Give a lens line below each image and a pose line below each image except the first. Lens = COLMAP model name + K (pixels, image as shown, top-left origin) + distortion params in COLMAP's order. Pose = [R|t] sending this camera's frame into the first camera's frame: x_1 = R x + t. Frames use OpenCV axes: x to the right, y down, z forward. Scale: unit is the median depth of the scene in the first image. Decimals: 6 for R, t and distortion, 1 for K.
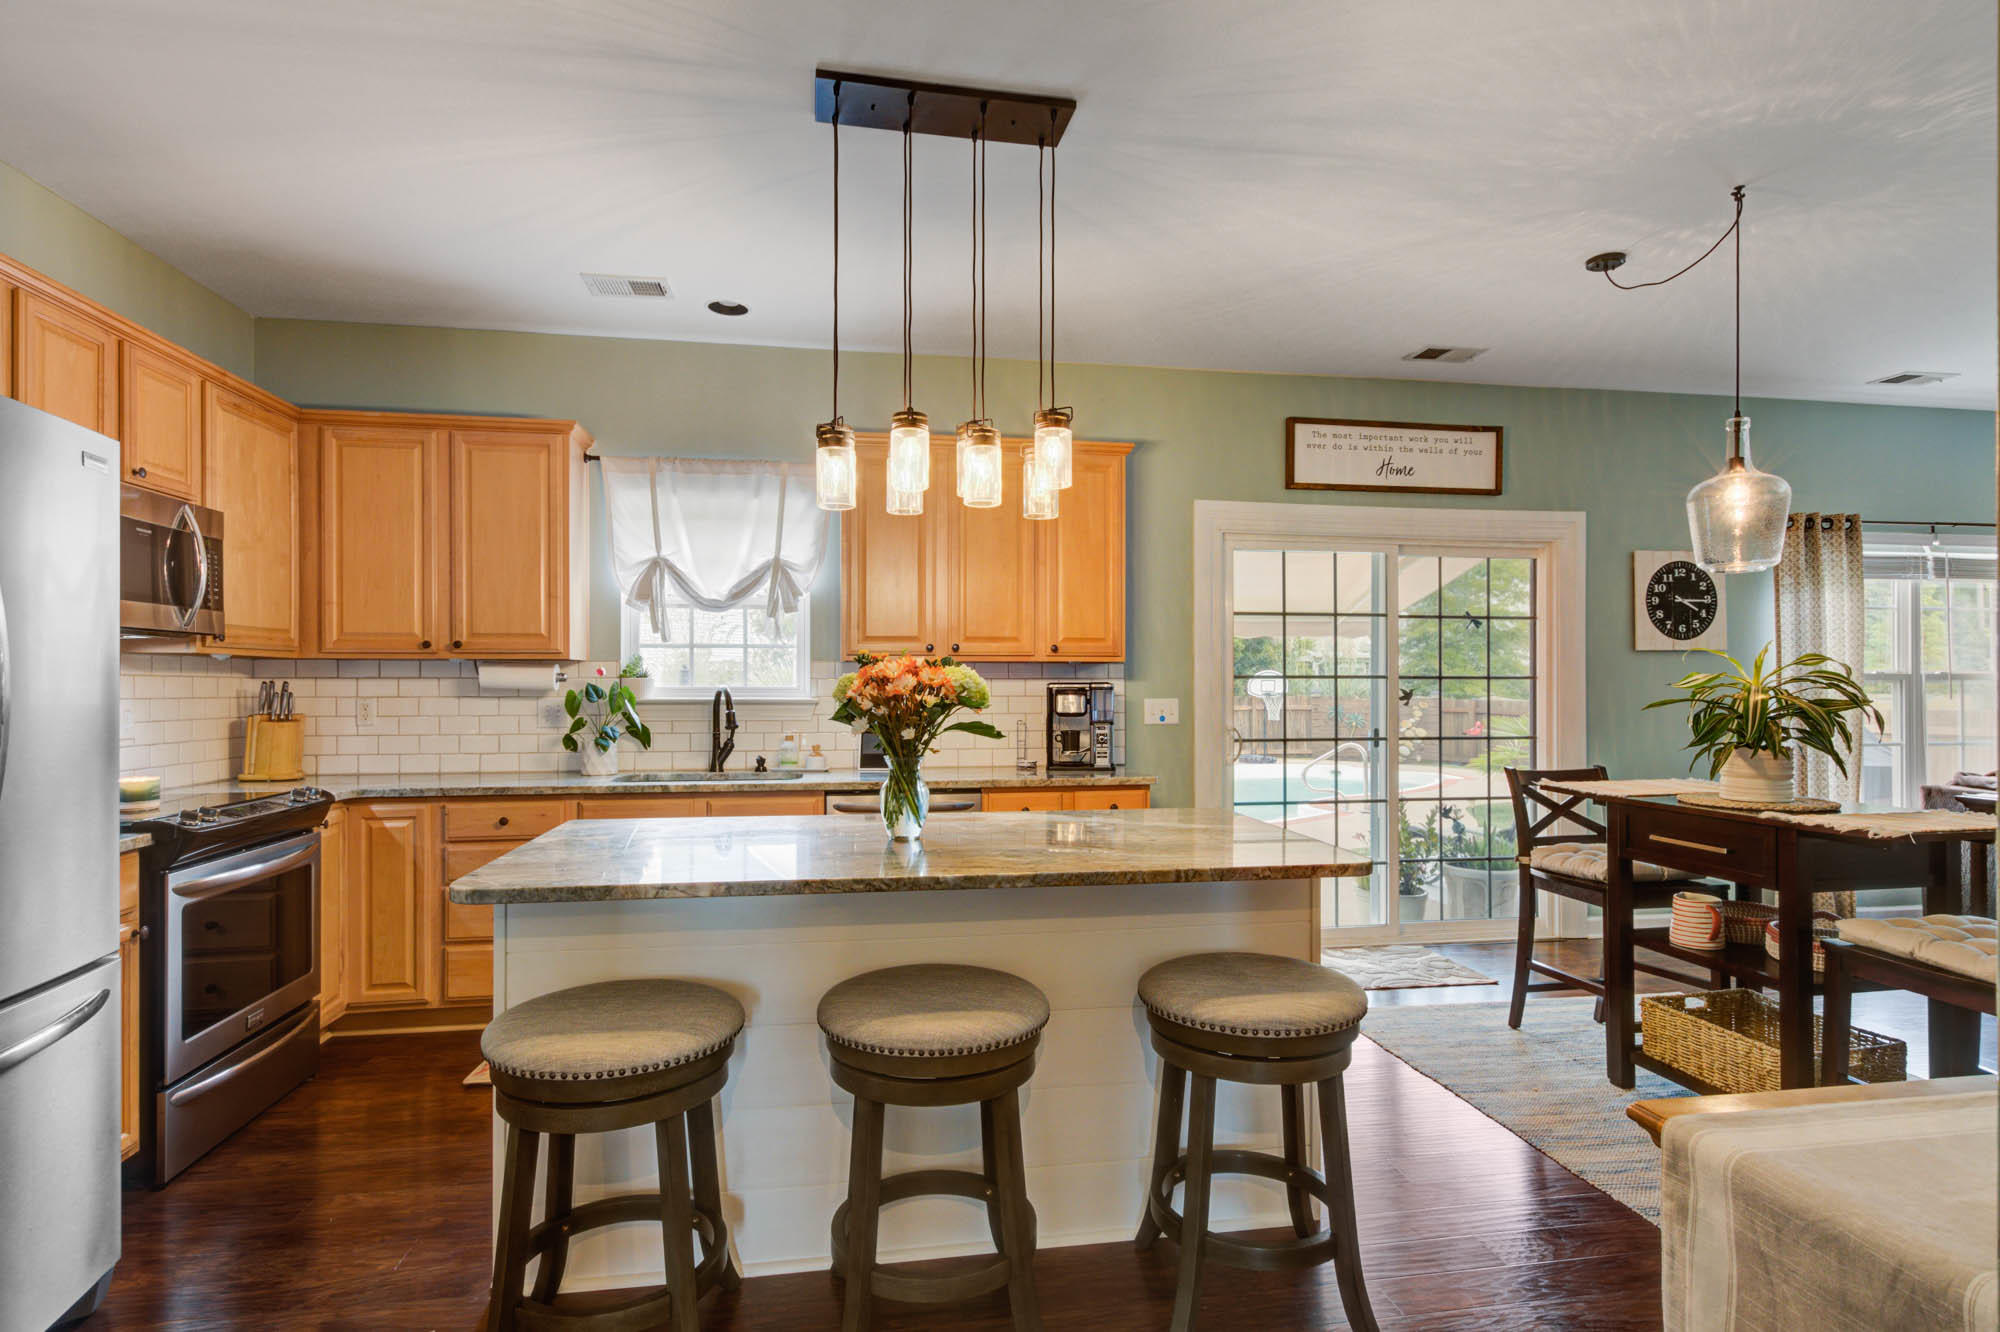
lens RADIAL K [[1021.0, 0, 1001.3], [0, 1021.0, 680.4], [0, 0, 1]] dist [0.004106, 0.001224]
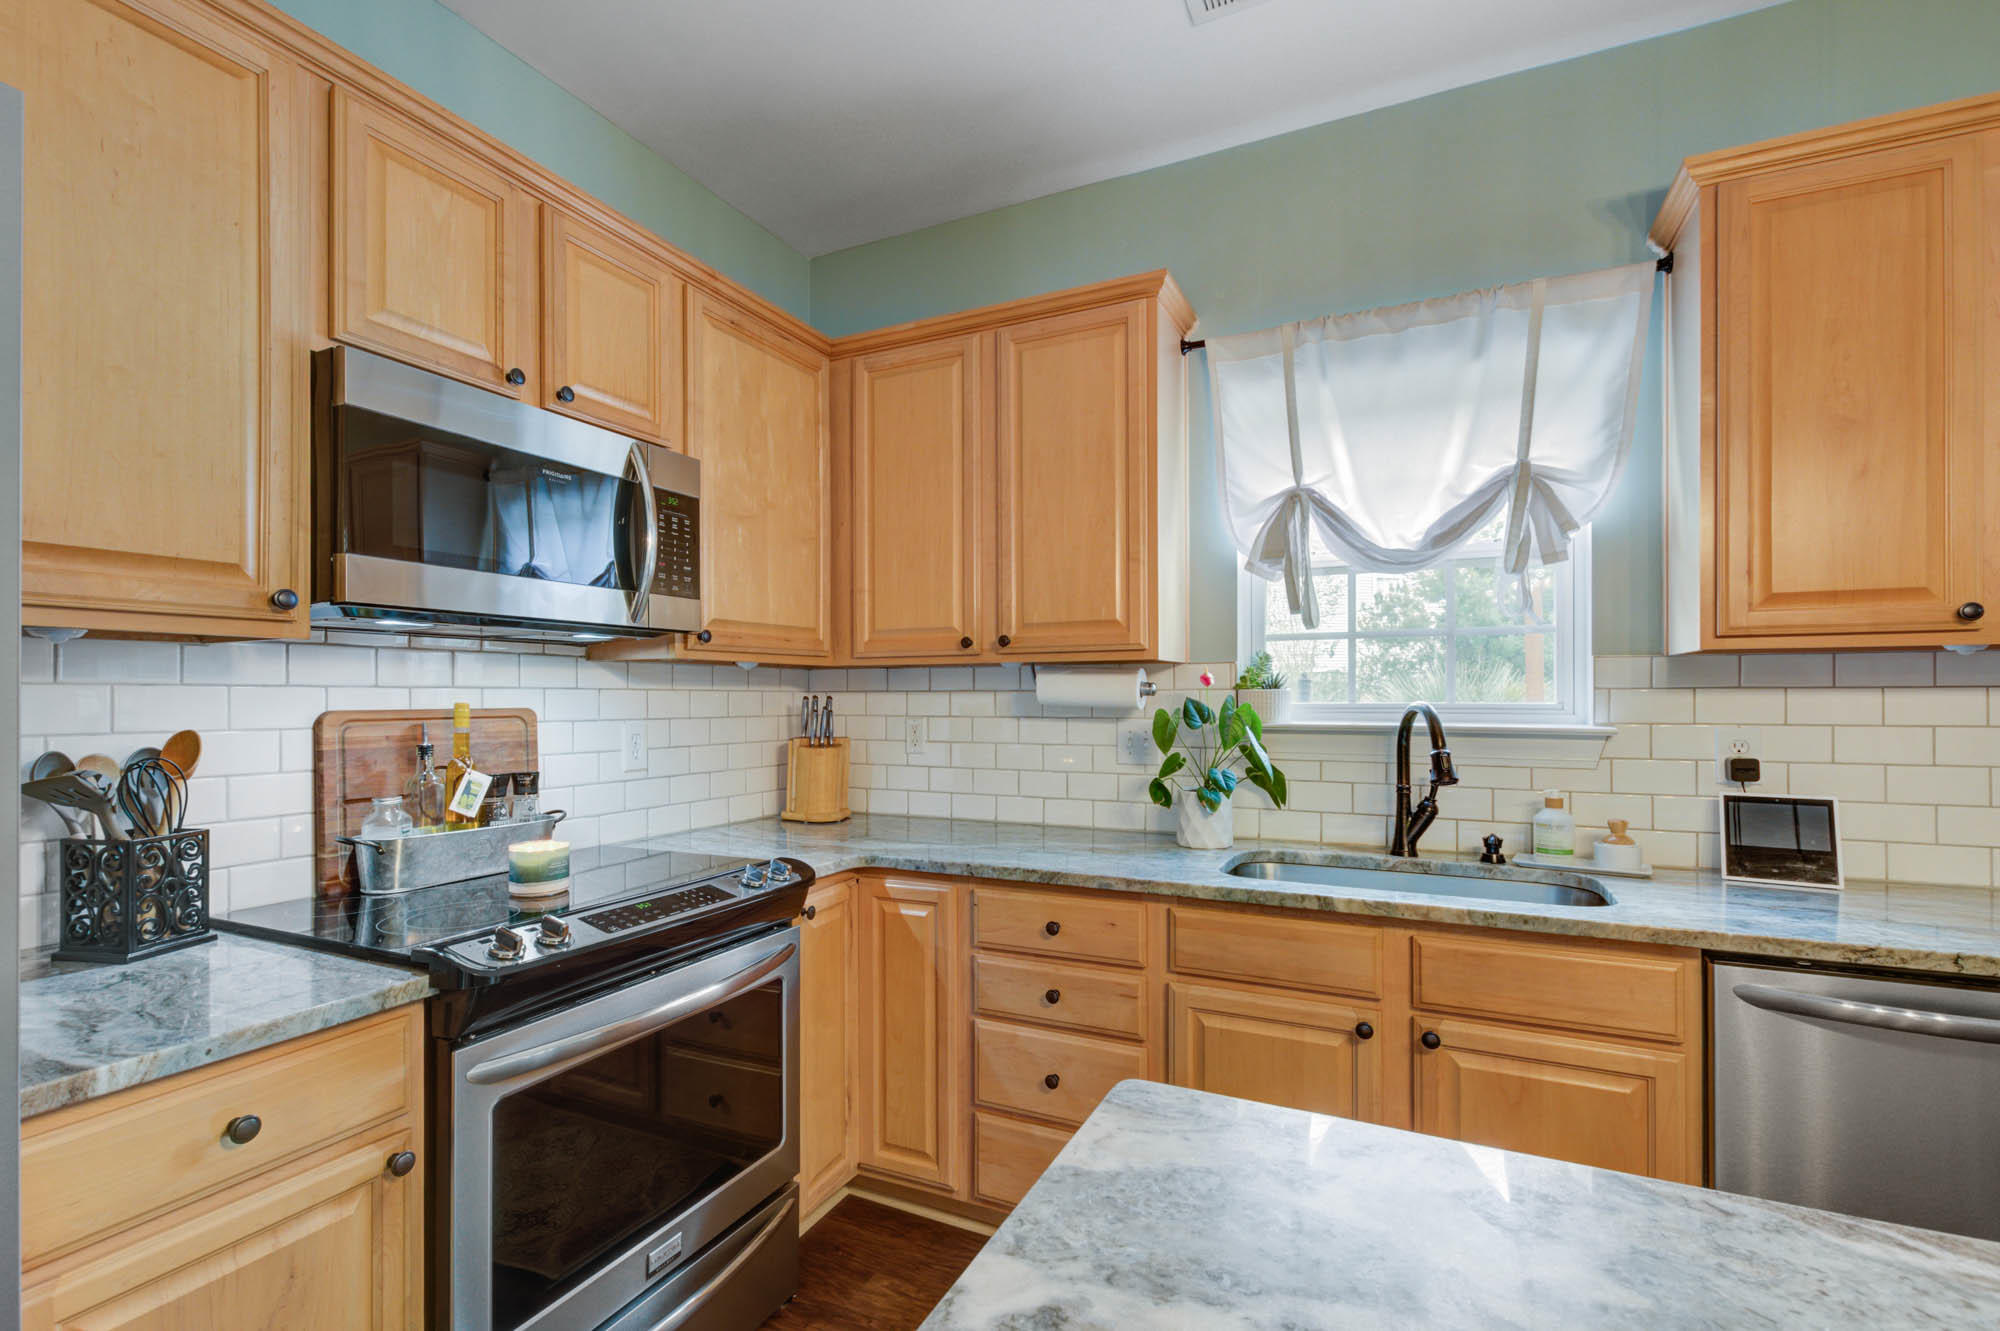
lens RADIAL K [[905.4, 0, 992.6], [0, 905.4, 693.1], [0, 0, 1]] dist [0.012461, -0.000378]
pose [[0.818407, -0.002931, -0.574632, -0.187930], [0.004360, 0.999990, 0.001109, -0.001469], [0.574623, -0.003413, 0.818411, 0.489623]]
